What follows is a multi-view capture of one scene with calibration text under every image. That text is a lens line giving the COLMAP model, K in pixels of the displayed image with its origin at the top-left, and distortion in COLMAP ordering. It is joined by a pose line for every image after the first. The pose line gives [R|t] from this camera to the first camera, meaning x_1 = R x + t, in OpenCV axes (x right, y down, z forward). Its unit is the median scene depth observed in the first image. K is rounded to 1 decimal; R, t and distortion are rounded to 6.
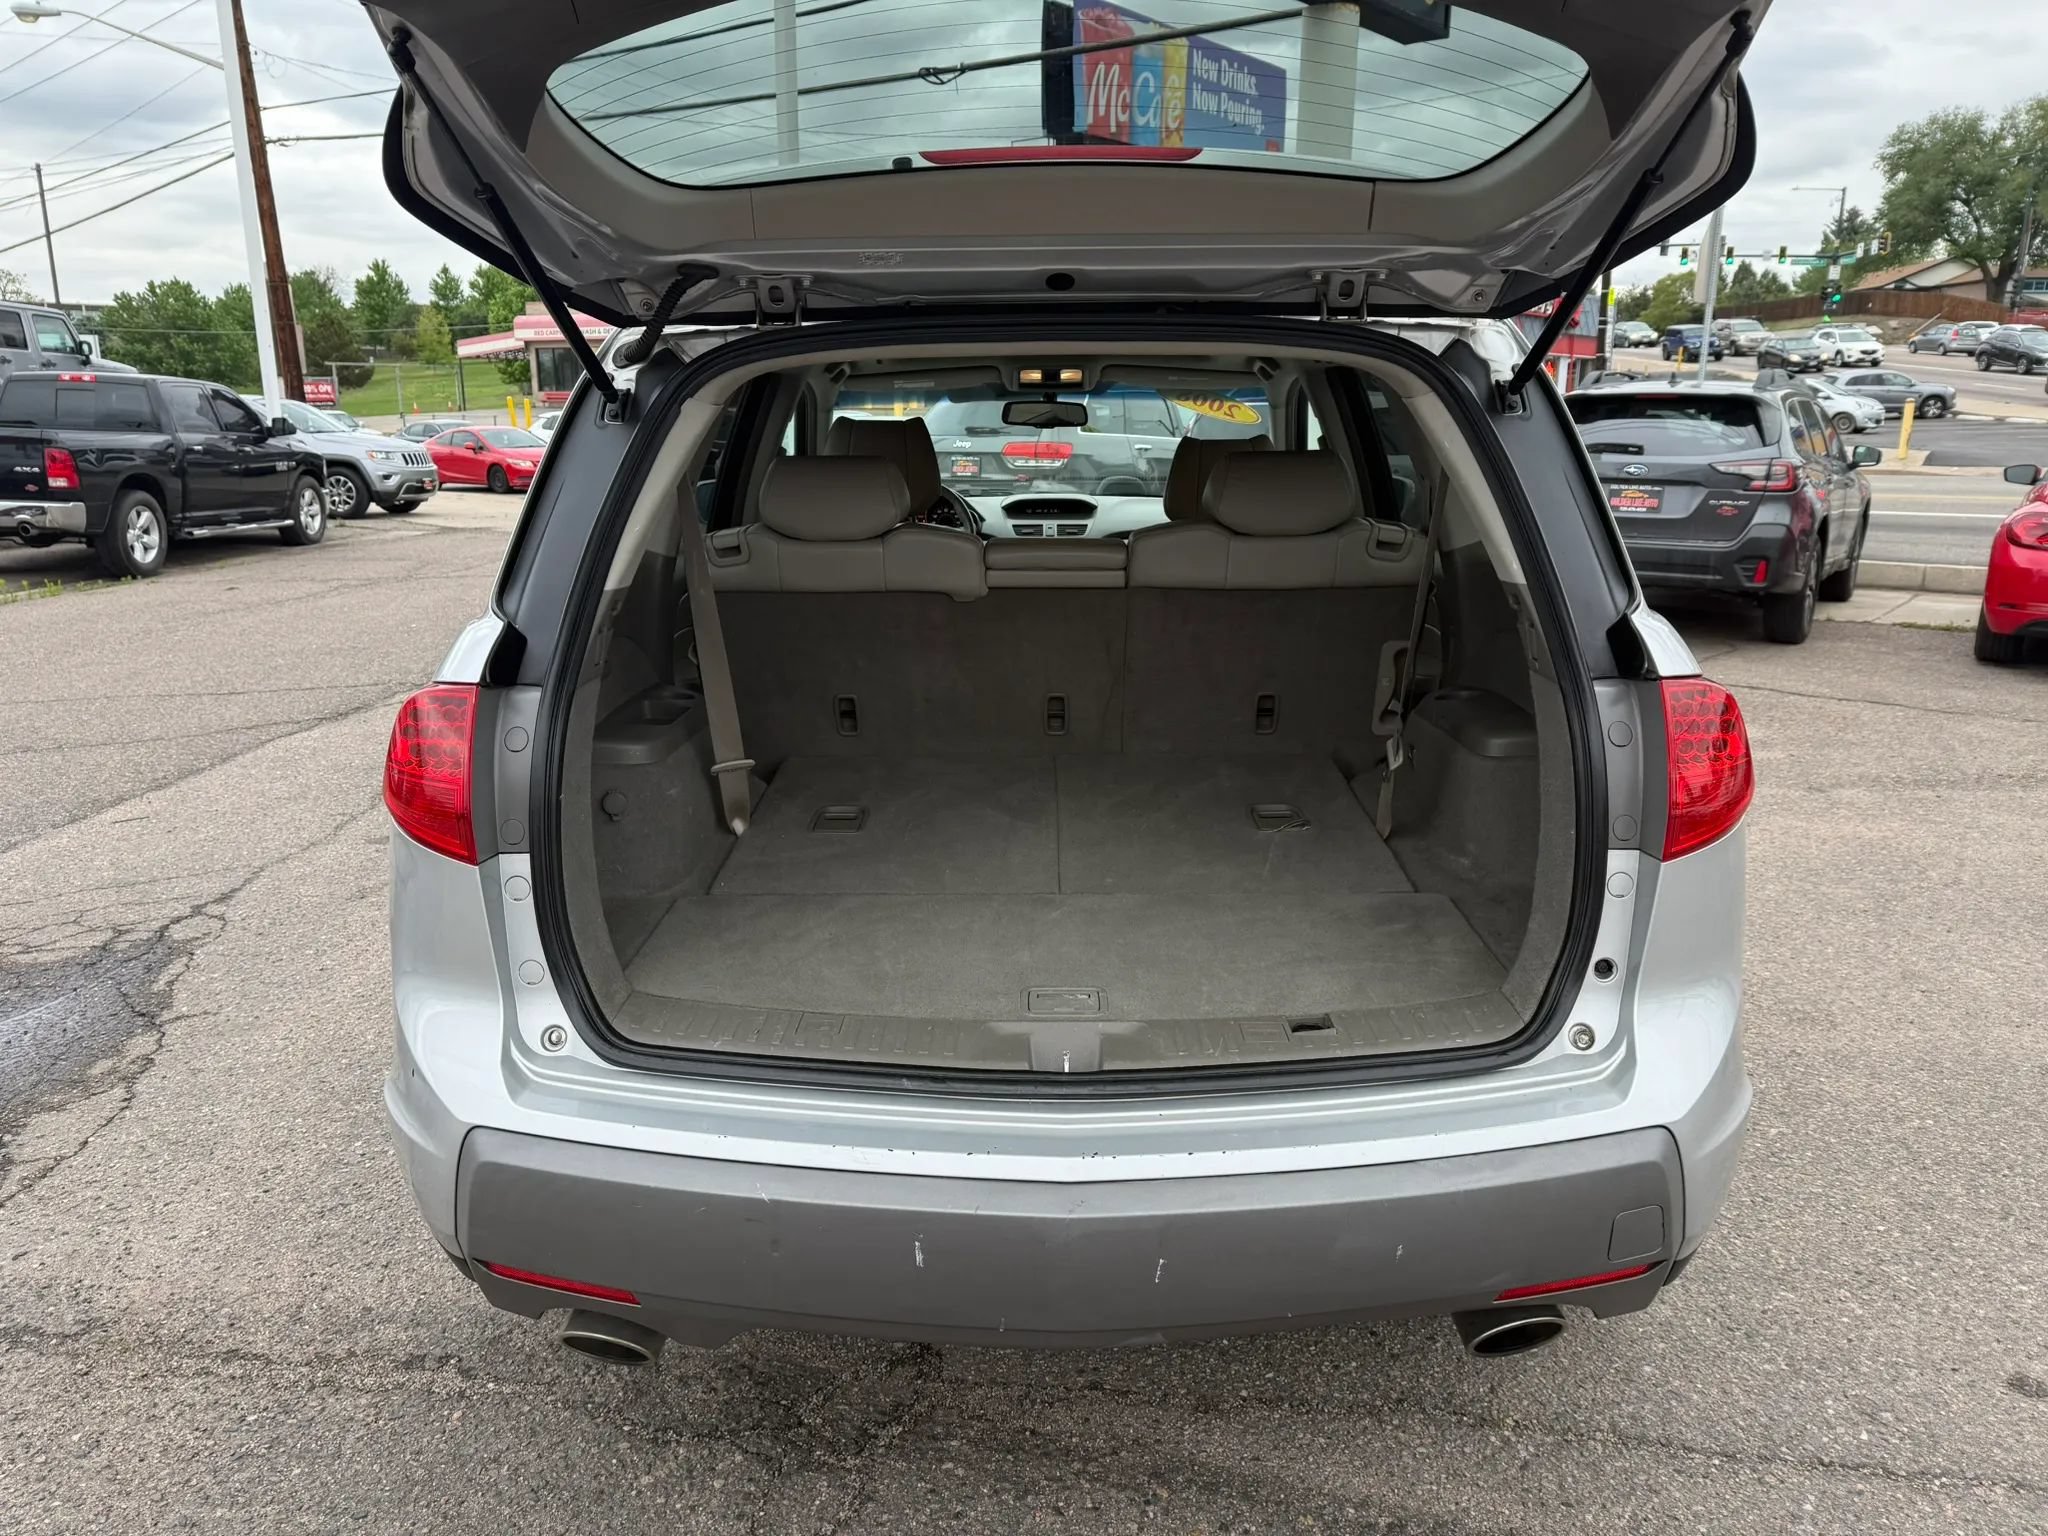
lens RADIAL K [[1482.2, 0, 1024.0], [0, 1482.2, 768.0], [0, 0, 1]] dist [0.000653, 0.000341]
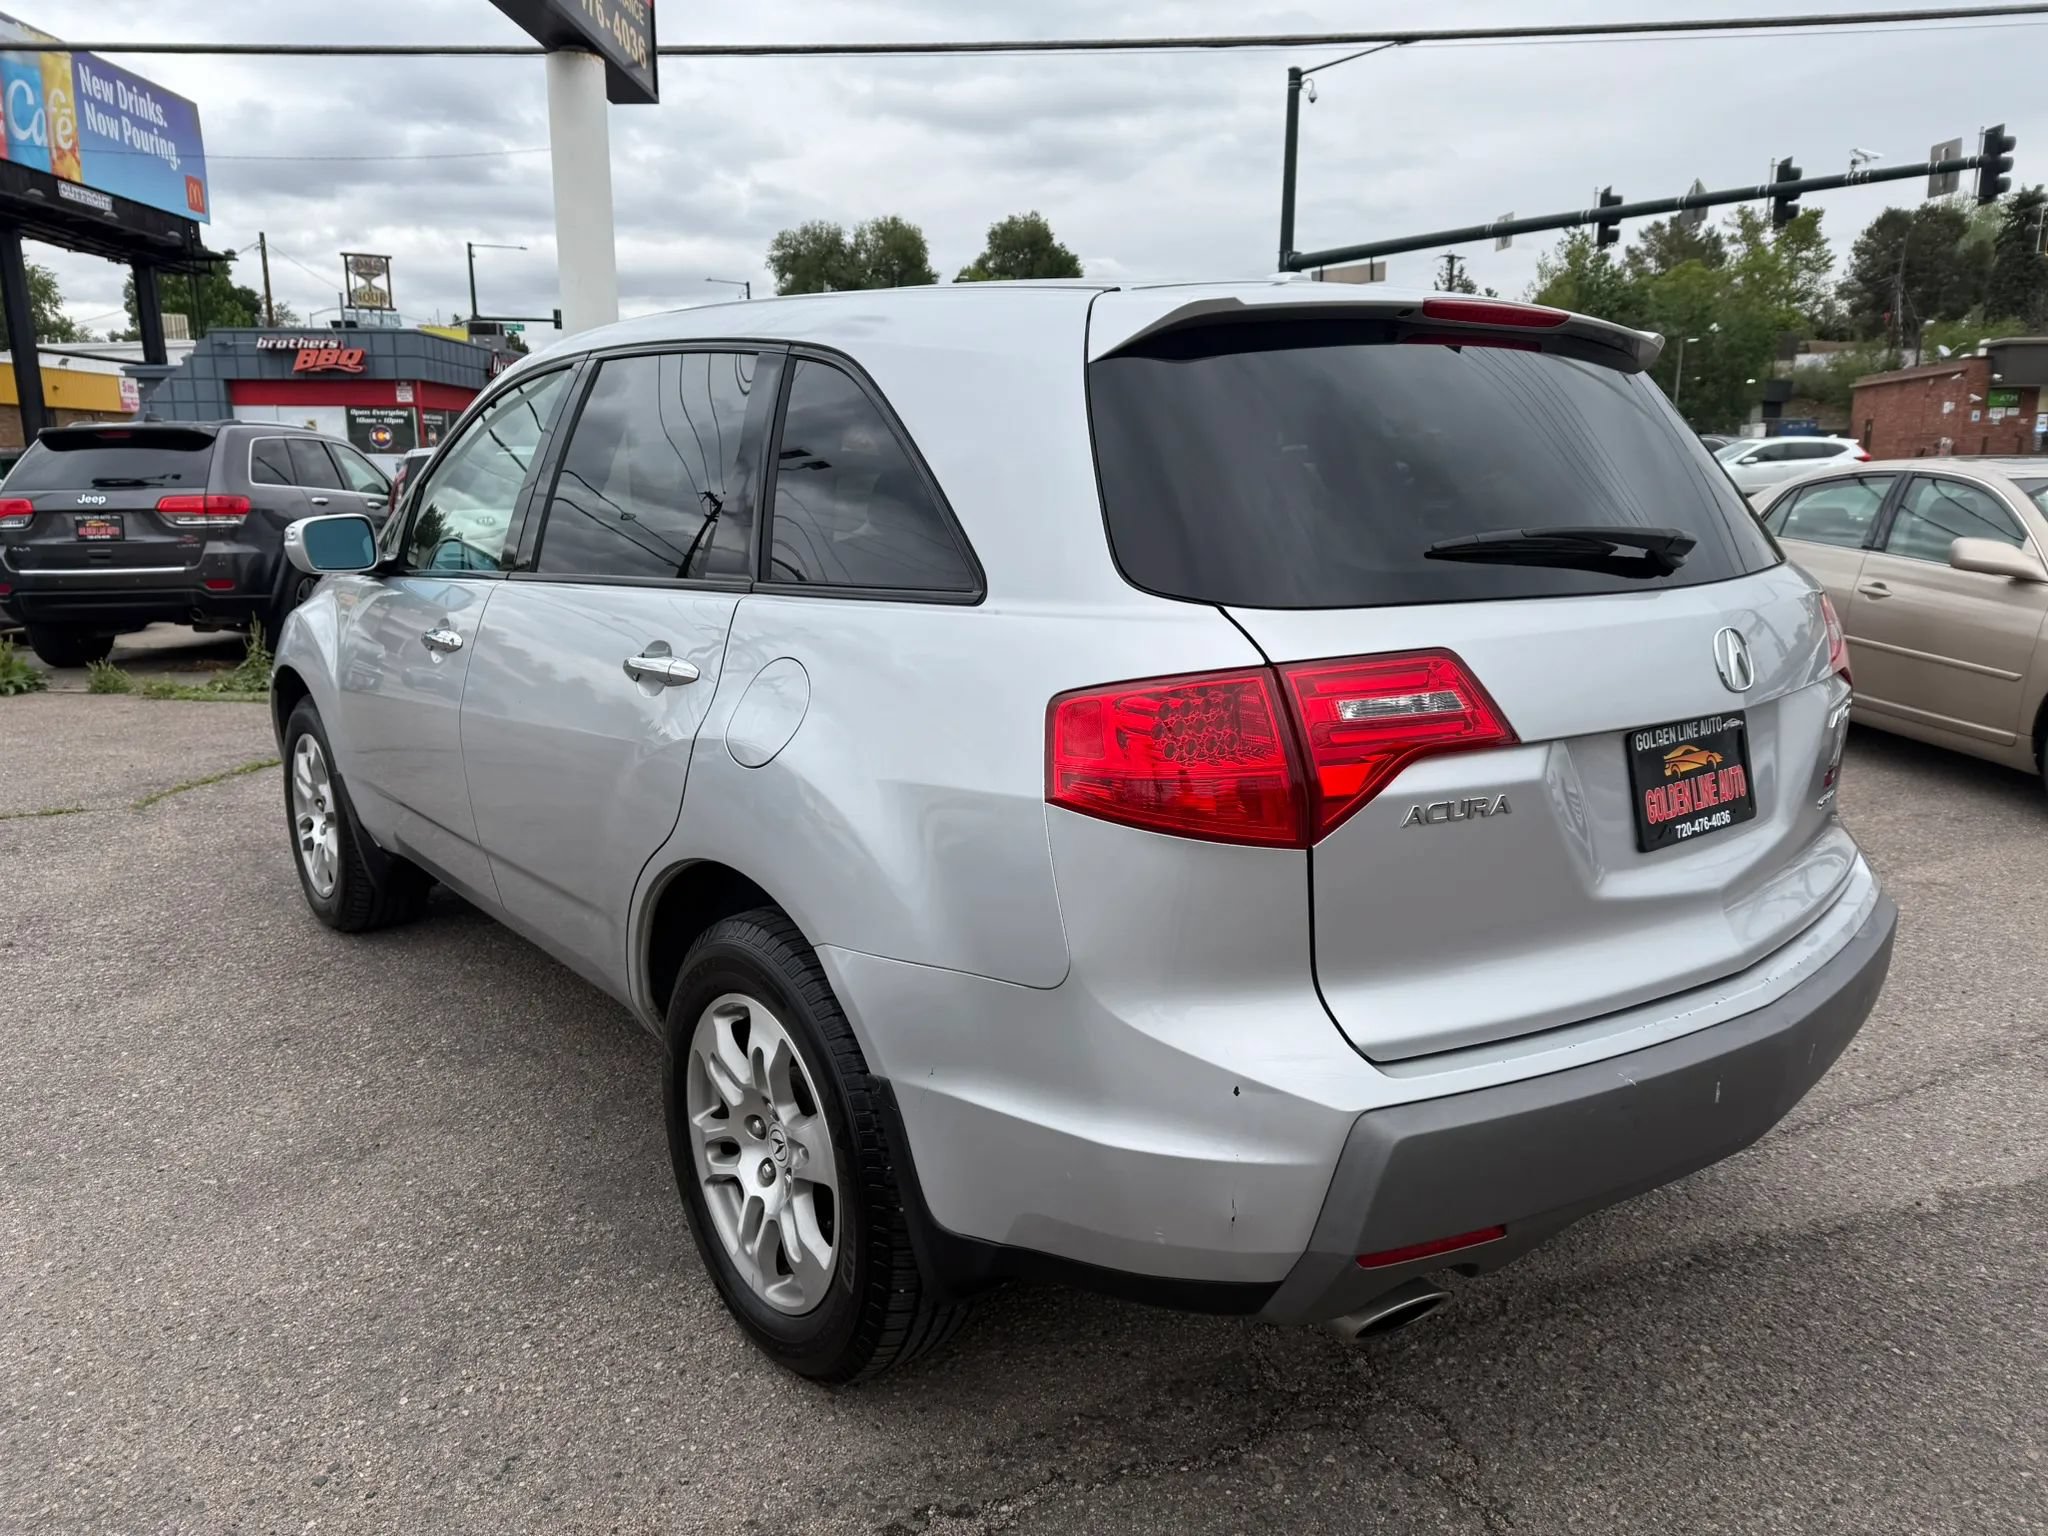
lens RADIAL K [[1456.6, 0, 1039.5], [0, 1456.6, 767.8], [0, 0, 1]] dist [0.009774, -0.009102]
pose [[0.772575, -0.126964, 0.622100, -0.548821], [0.151411, 0.988376, 0.013683, -0.011781], [-0.616606, 0.083622, 0.782818, 0.186745]]
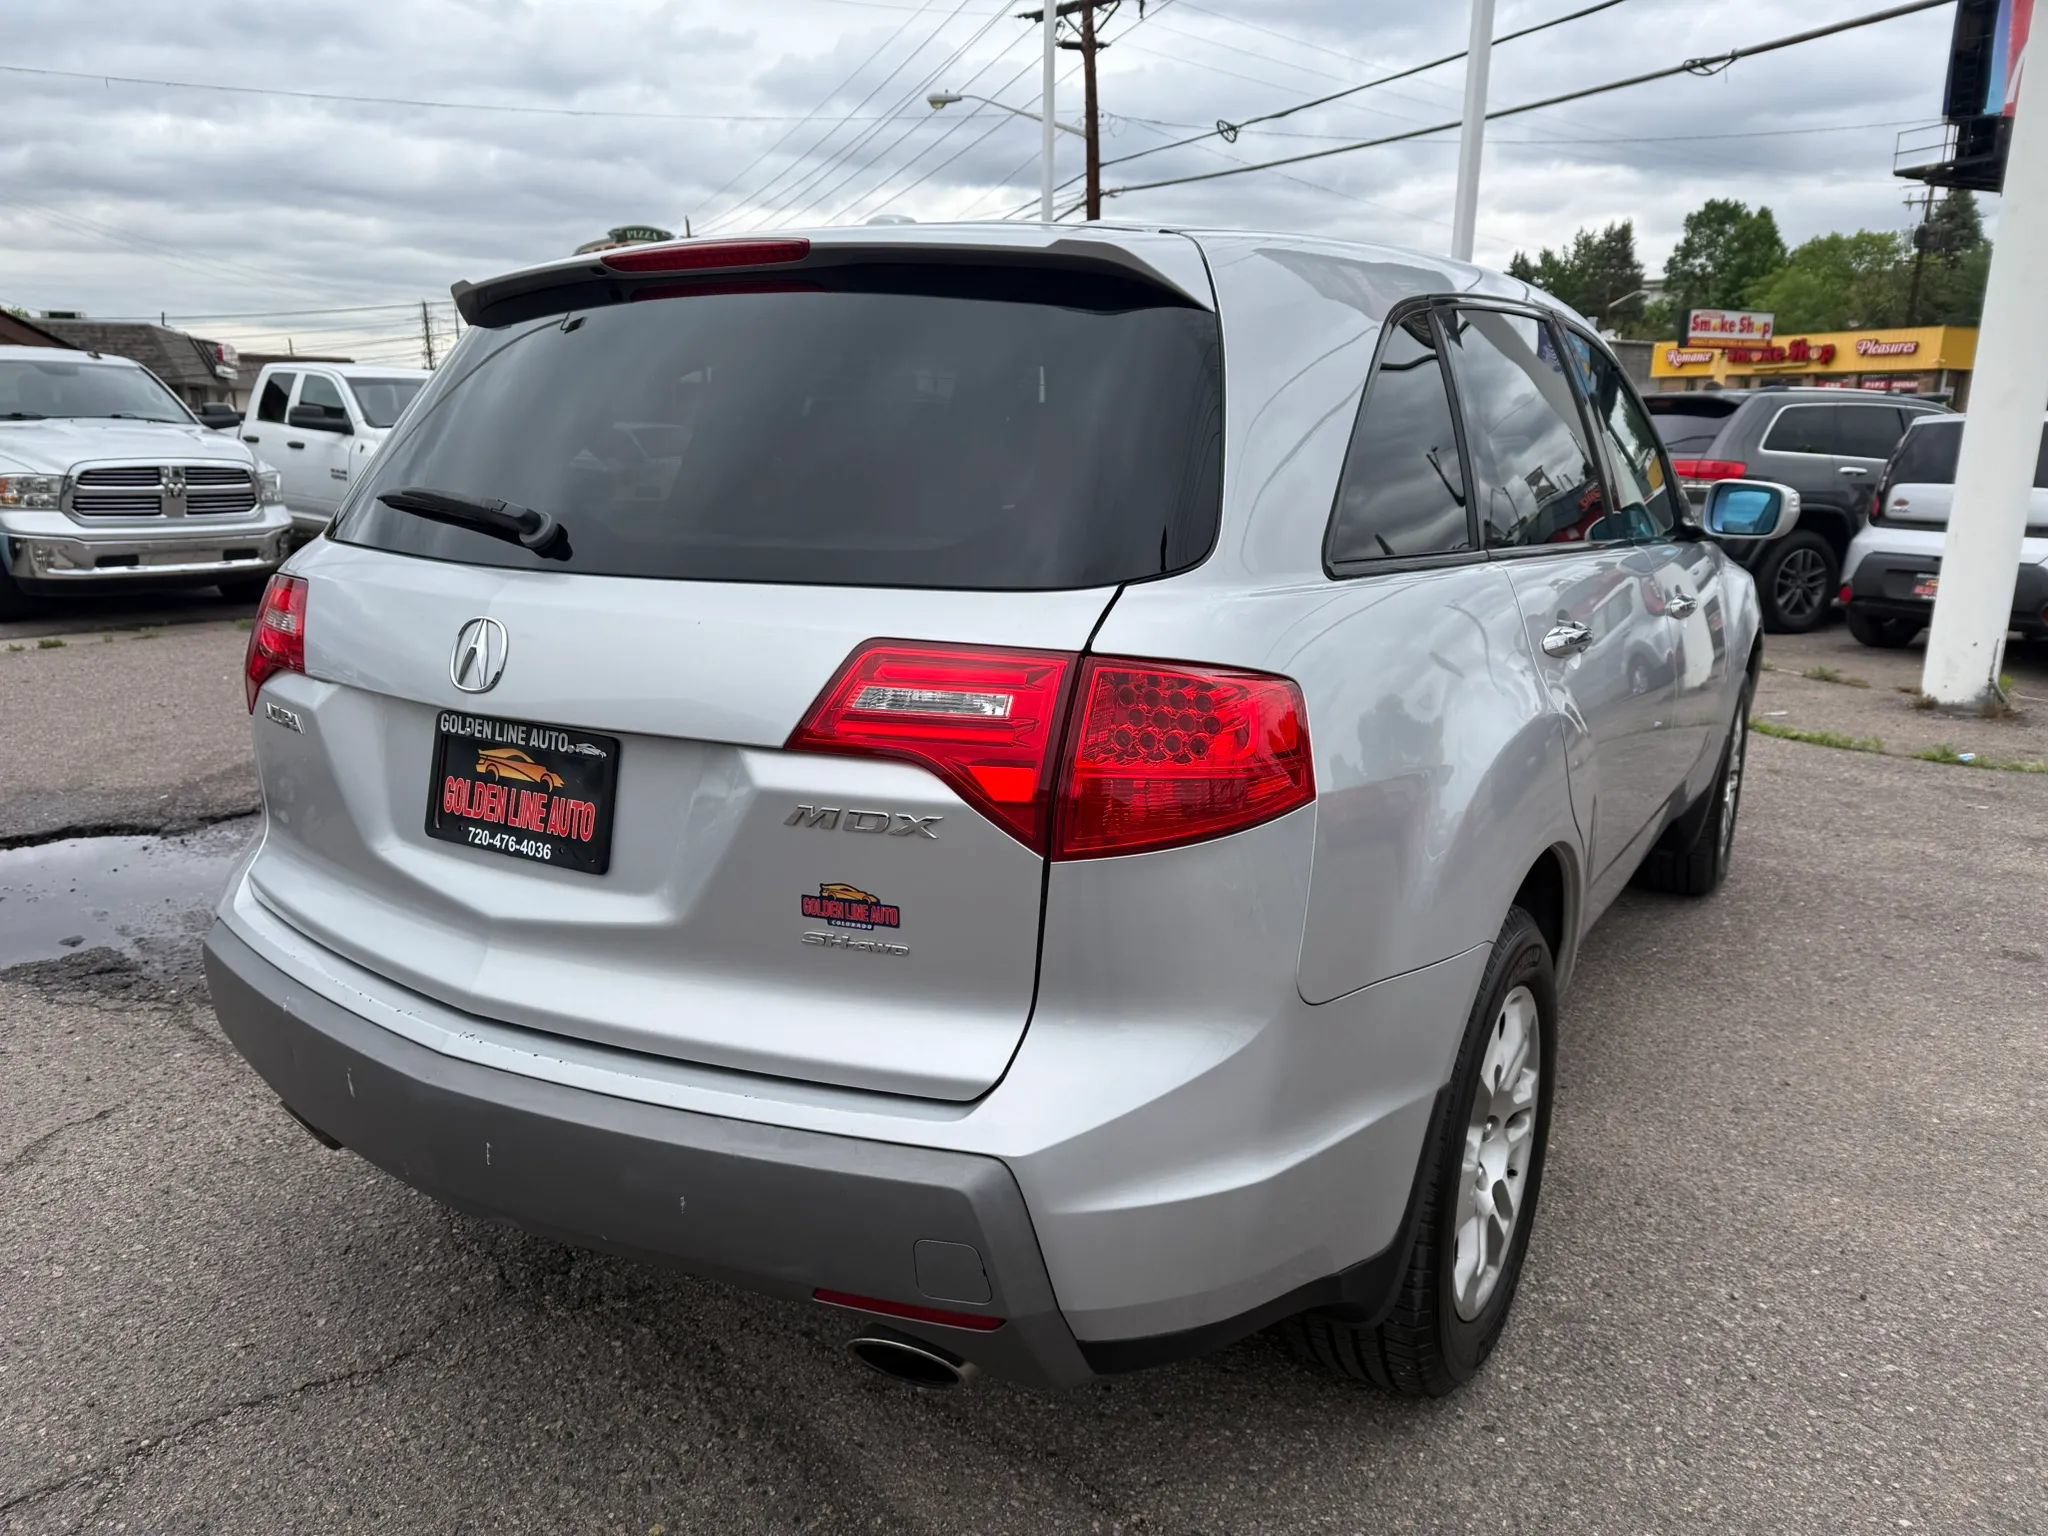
lens RADIAL K [[1469.1, 0, 1024.0], [0, 1469.1, 768.0], [0, 0, 1]] dist [0.001293, -0.002049]
pose [[0.859305, 0.123906, -0.496228, 0.415538], [-0.131633, 0.991106, 0.019530, -0.000829], [0.494235, 0.048538, 0.867973, 0.125845]]
